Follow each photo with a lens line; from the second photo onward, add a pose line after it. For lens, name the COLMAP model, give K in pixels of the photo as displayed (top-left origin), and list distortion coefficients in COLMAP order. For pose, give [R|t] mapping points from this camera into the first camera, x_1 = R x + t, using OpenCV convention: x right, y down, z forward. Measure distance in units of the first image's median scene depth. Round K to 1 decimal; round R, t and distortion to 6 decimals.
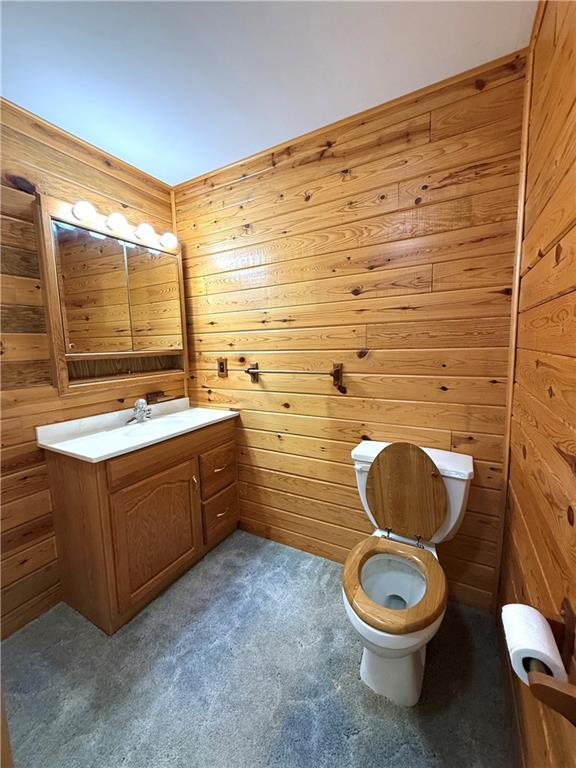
lens RADIAL K [[306.4, 0, 288.4], [0, 306.4, 382.8], [0, 0, 1]] dist [0.000307, -0.000096]
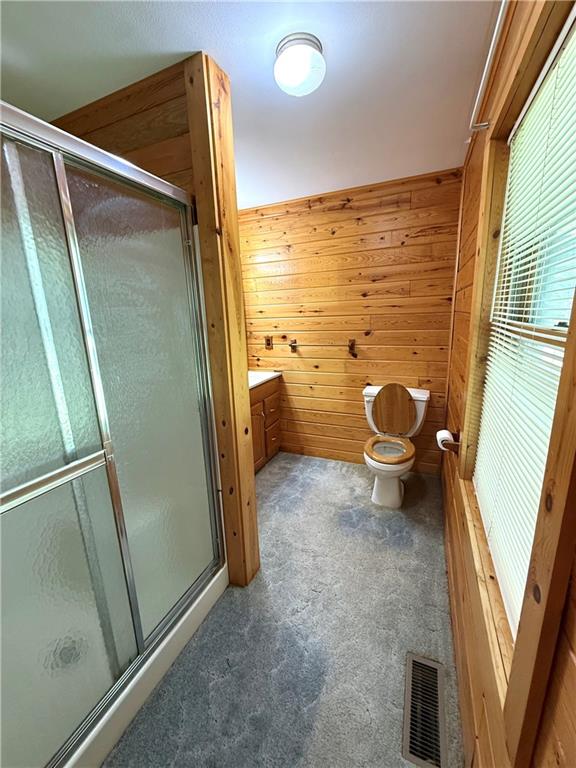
lens RADIAL K [[306.4, 0, 287.1], [0, 306.4, 383.2], [0, 0, 1]] dist [0.000307, -0.000096]
pose [[0.995547, -0.030790, 0.089093, -0.349312], [0.021931, 0.994870, 0.098758, 0.000575], [-0.091676, -0.096364, 0.991115, -0.625675]]
